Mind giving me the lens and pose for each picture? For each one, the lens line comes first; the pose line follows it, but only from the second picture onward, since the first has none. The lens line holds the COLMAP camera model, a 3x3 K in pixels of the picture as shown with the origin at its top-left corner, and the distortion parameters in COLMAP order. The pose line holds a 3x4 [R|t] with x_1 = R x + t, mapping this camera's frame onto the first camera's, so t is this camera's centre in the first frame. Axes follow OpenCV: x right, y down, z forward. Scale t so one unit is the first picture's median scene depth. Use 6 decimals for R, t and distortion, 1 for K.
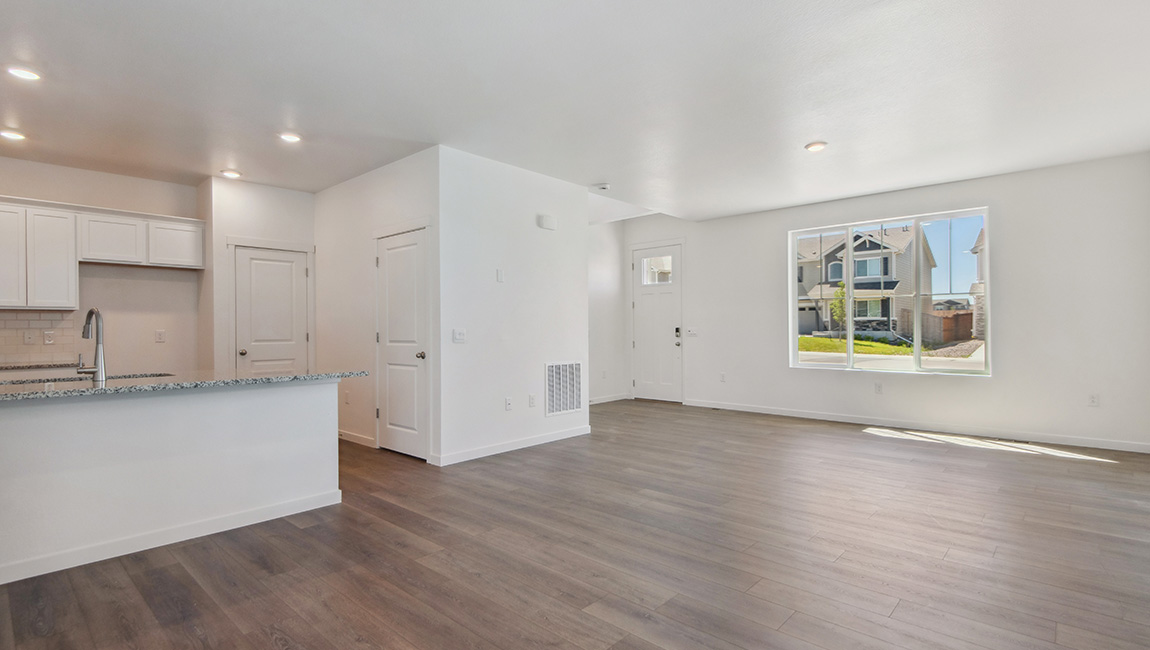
lens RADIAL K [[540.8, 0, 579.4], [0, 540.8, 320.3], [0, 0, 1]] dist [0.033694, -0.025559]
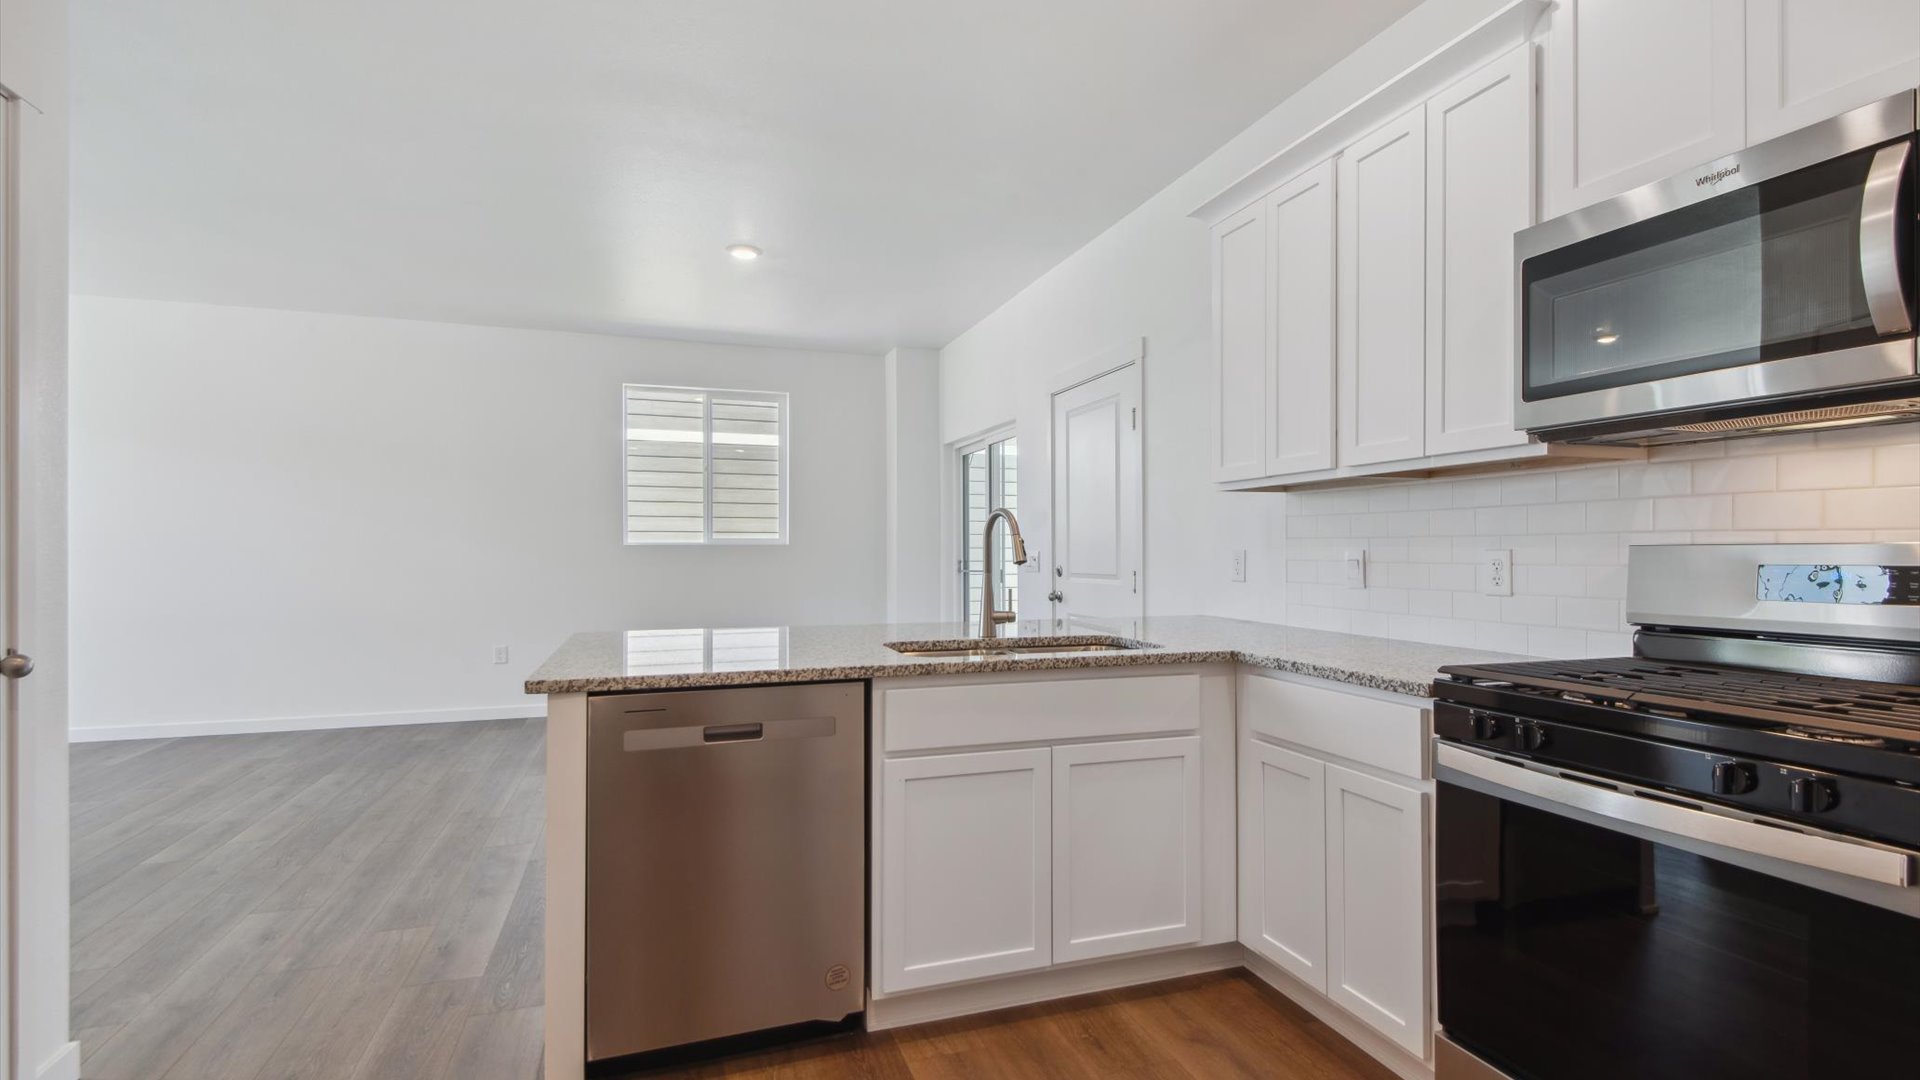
lens RADIAL K [[902.9, 0, 967.4], [0, 902.9, 532.1], [0, 0, 1]] dist [0.033694, -0.025559]
pose [[-0.874236, 0.019443, 0.485112, -1.028017], [-0.001059, 0.999119, -0.041954, 0.033878], [-0.485500, -0.037192, -0.873445, 1.442549]]
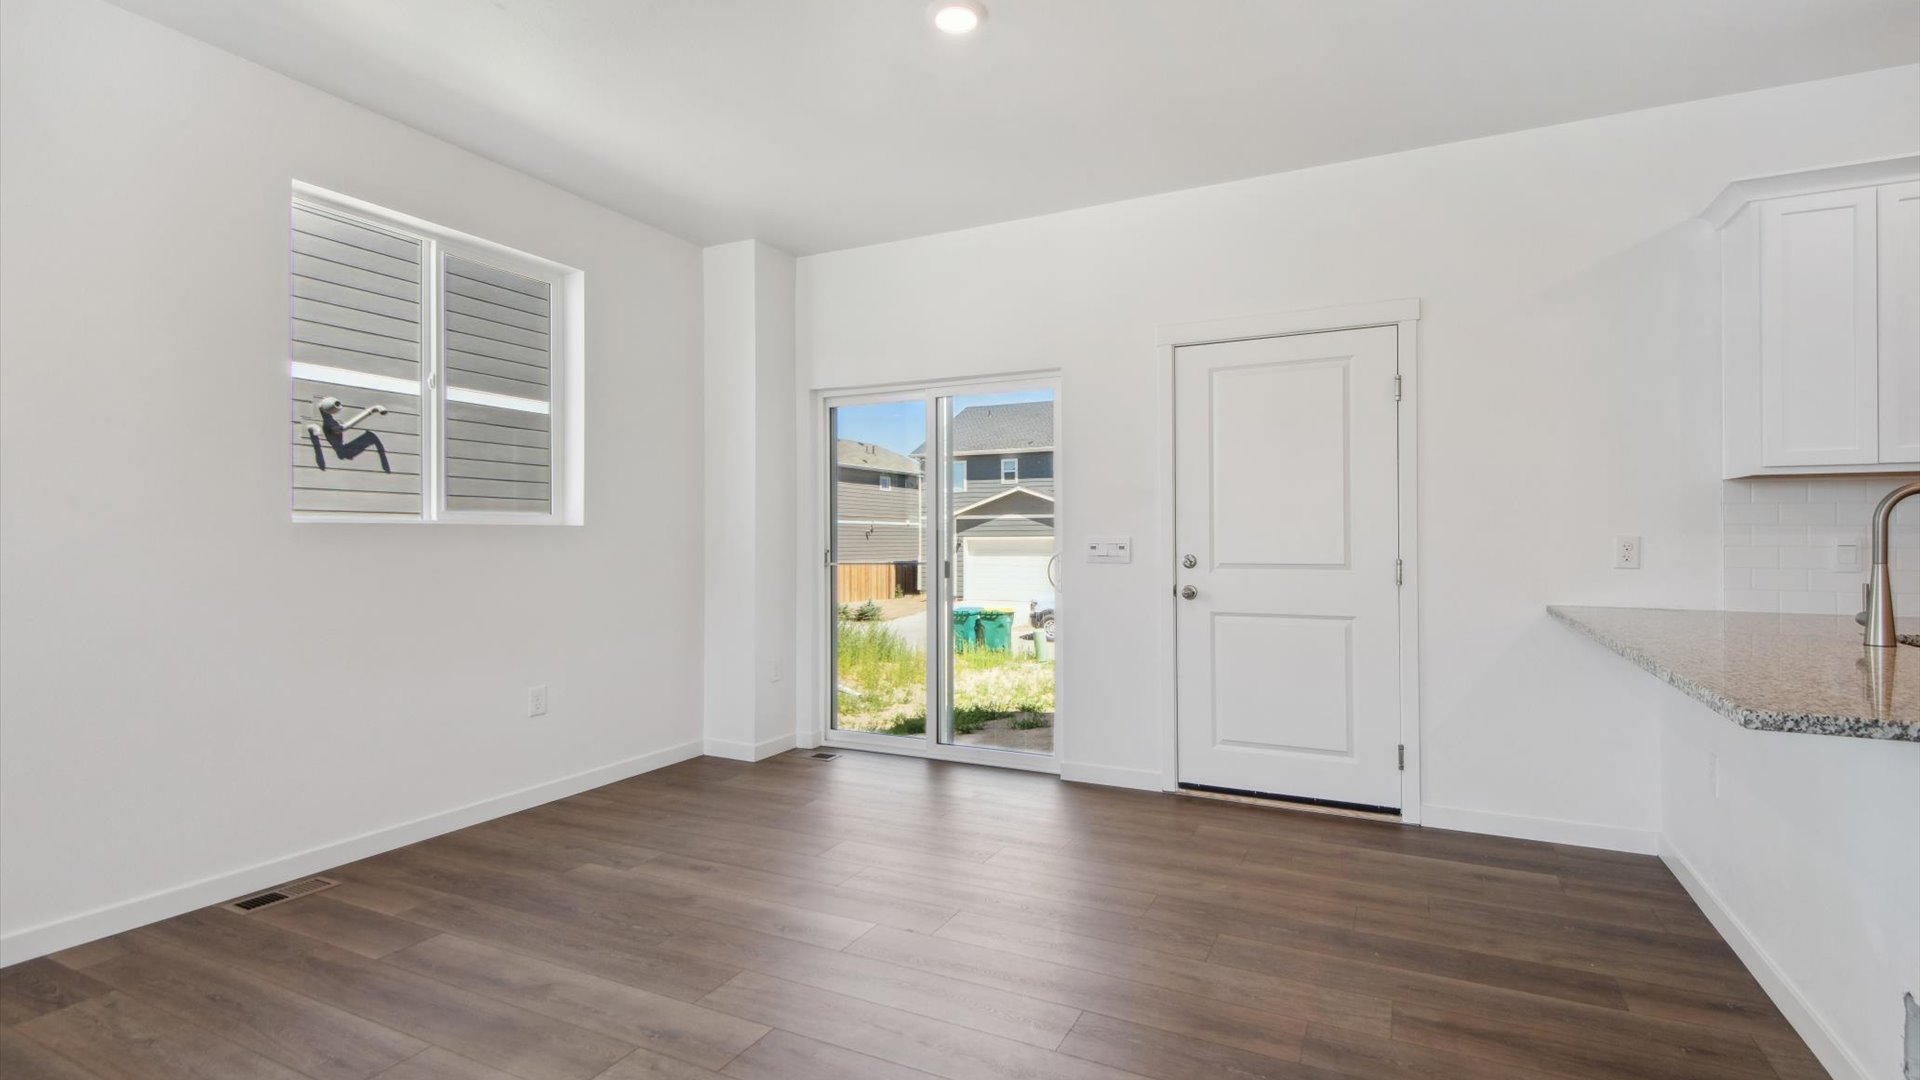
lens RADIAL K [[902.9, 0, 967.4], [0, 902.9, 532.1], [0, 0, 1]] dist [0.033694, -0.025559]
pose [[-0.964192, 0.004501, -0.265165, 0.035161], [0.011064, 0.999668, -0.023263, 0.022247], [0.264973, -0.025363, -0.963922, 1.205756]]
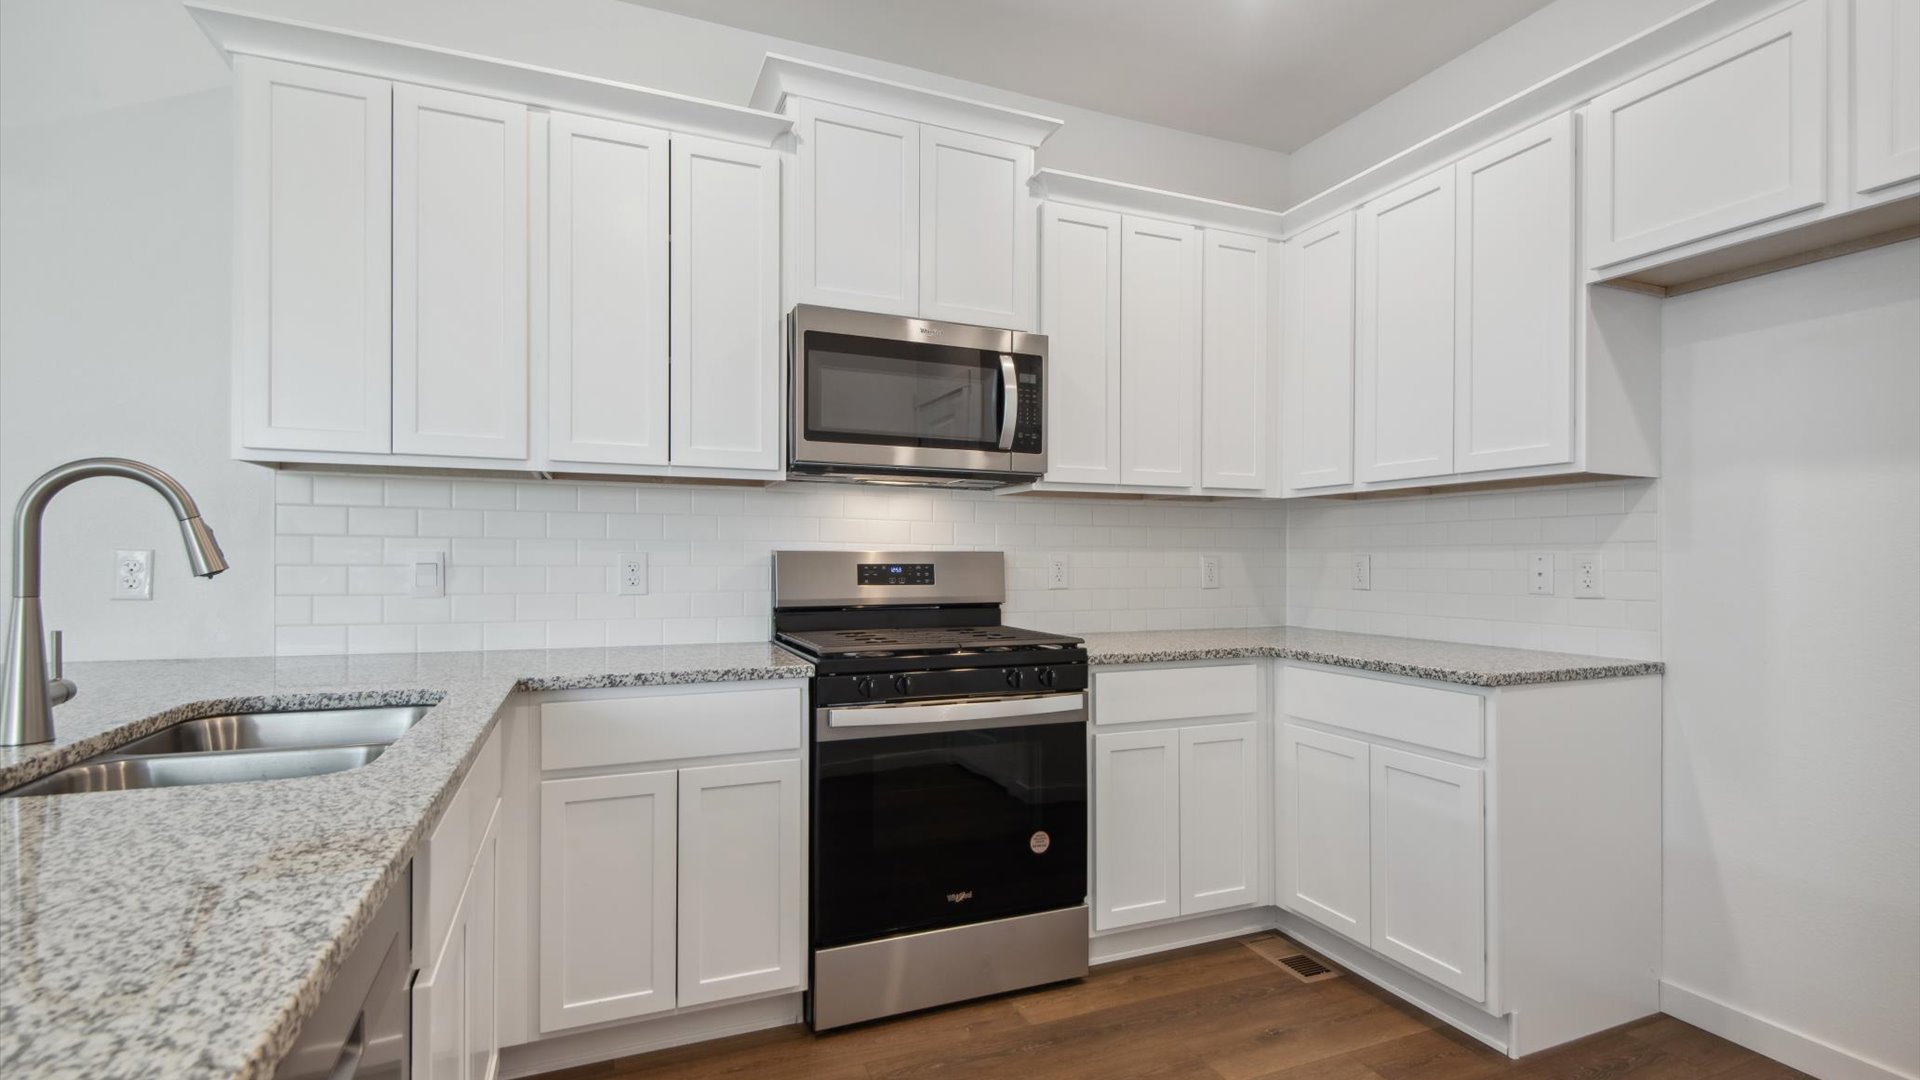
lens RADIAL K [[902.9, 0, 967.4], [0, 902.9, 532.1], [0, 0, 1]] dist [0.033694, -0.025559]
pose [[-0.428395, -0.018561, -0.903401, -0.540717], [0.011095, 0.999606, -0.025799, 0.024651], [0.903524, -0.021075, -0.428020, 1.244947]]
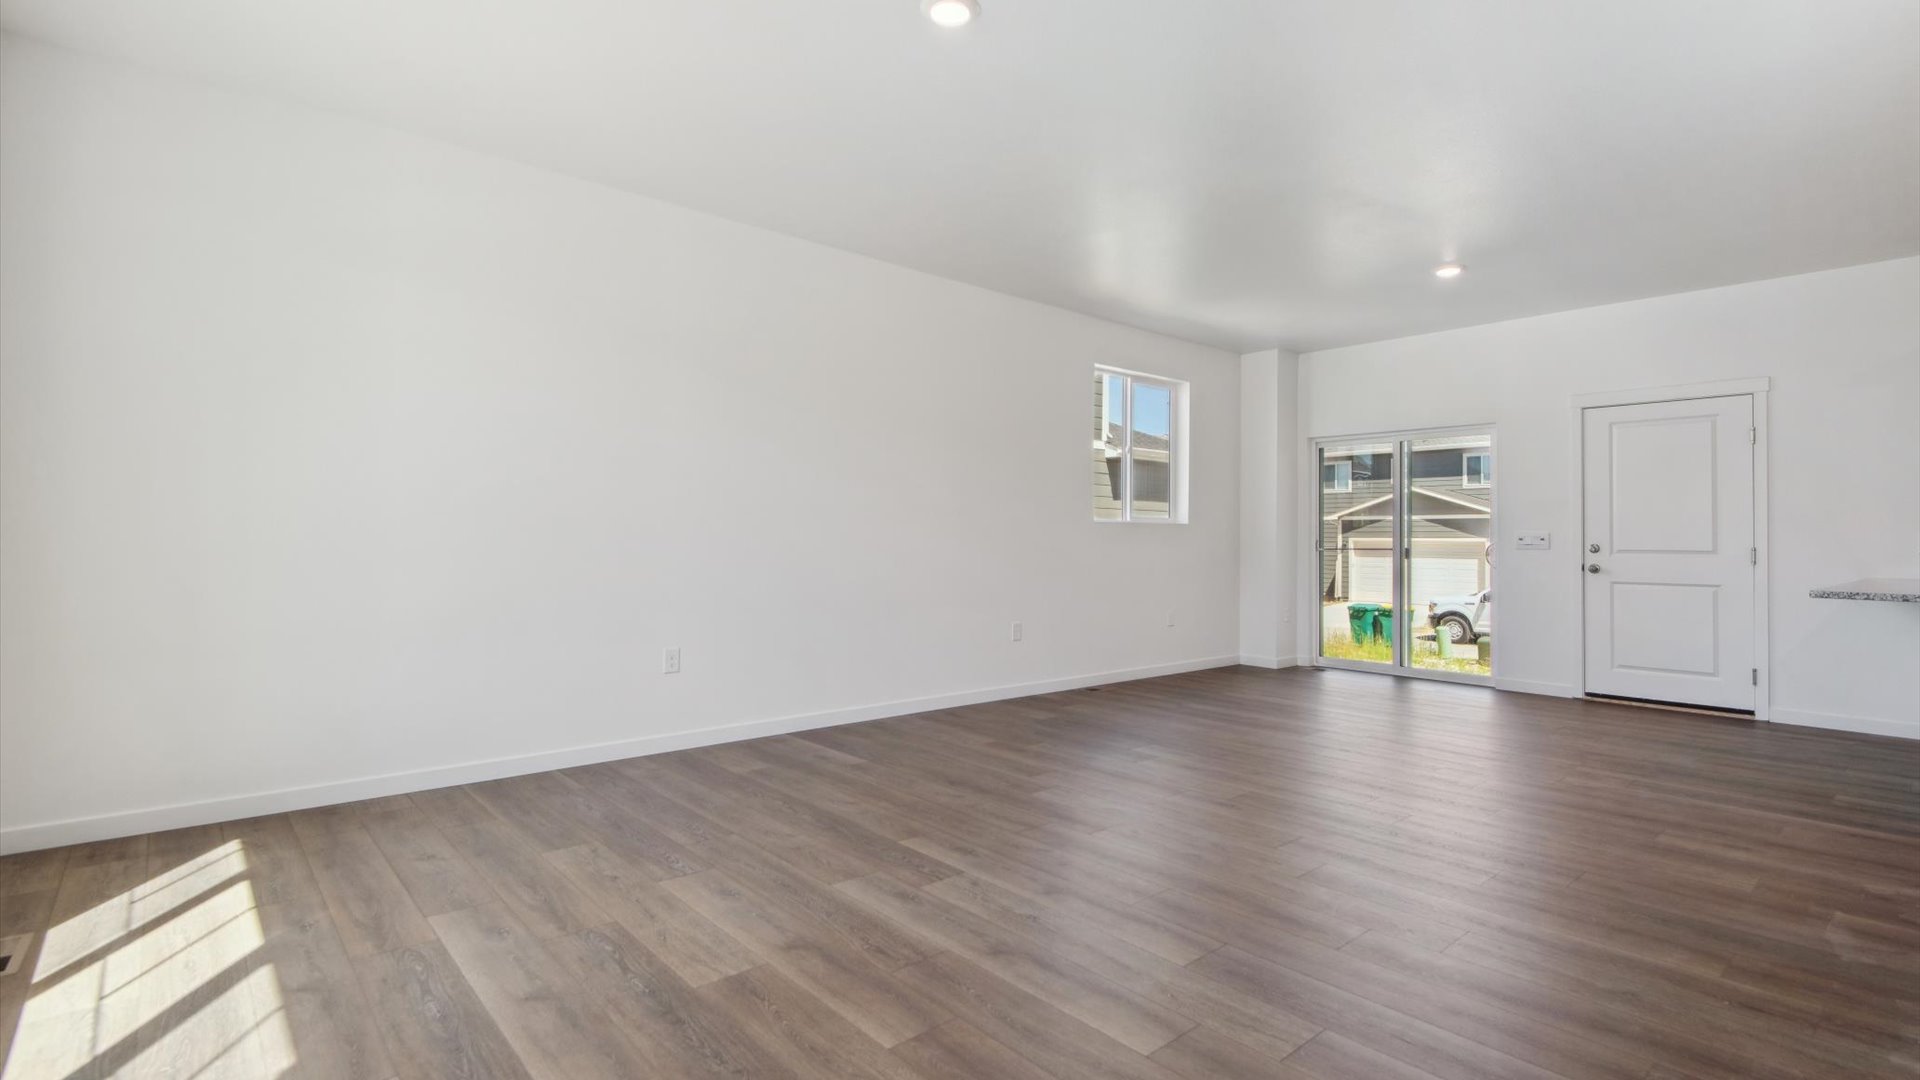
lens RADIAL K [[902.9, 0, 967.4], [0, 902.9, 532.1], [0, 0, 1]] dist [0.033694, -0.025559]
pose [[-0.992844, -0.001277, 0.119408, 0.434338], [-0.004334, 0.999669, -0.025344, 0.052430], [-0.119336, -0.025680, -0.992522, 2.030790]]
